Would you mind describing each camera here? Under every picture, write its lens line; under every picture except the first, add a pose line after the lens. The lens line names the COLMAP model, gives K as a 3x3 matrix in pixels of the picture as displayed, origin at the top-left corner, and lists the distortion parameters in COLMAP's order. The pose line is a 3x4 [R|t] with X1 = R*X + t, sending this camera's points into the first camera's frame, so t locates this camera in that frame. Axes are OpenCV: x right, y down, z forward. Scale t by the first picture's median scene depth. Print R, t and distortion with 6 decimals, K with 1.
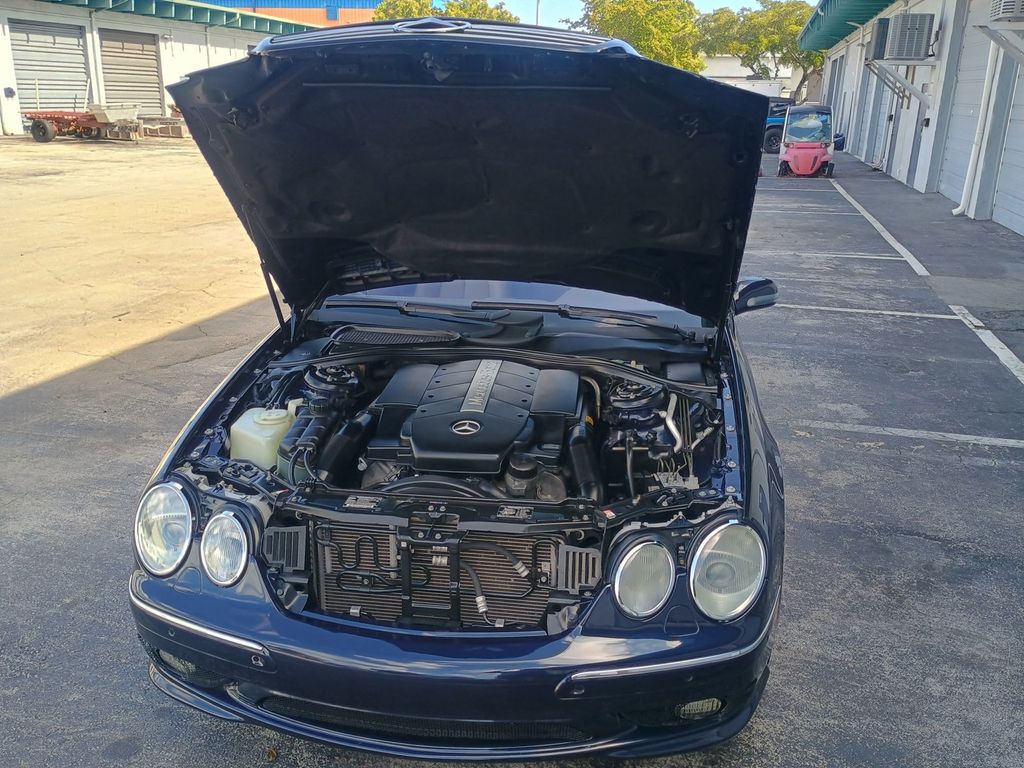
lens RADIAL K [[892.1, 0, 512.0], [0, 892.1, 384.0], [0, 0, 1]] dist [0.029020, -0.004911]
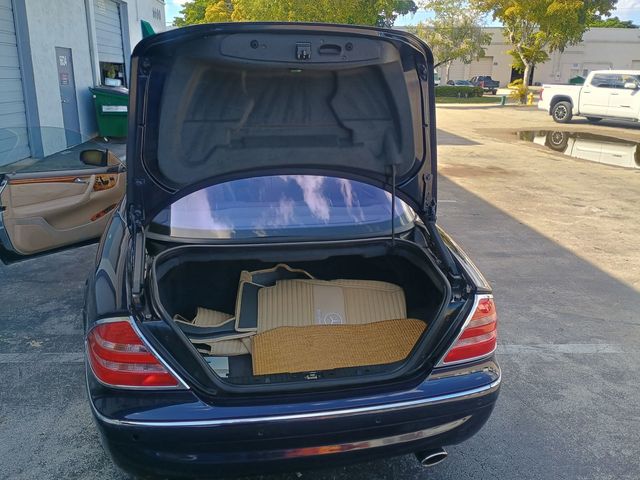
lens RADIAL K [[557.5, 0, 320.0], [0, 557.5, 240.0], [0, 0, 1]] dist [0.029020, -0.004911]
pose [[-0.942219, 0.061358, -0.329330, 0.226942], [-0.132456, 0.834737, 0.534480, -0.539206], [0.307699, 0.547220, -0.778378, 1.746571]]
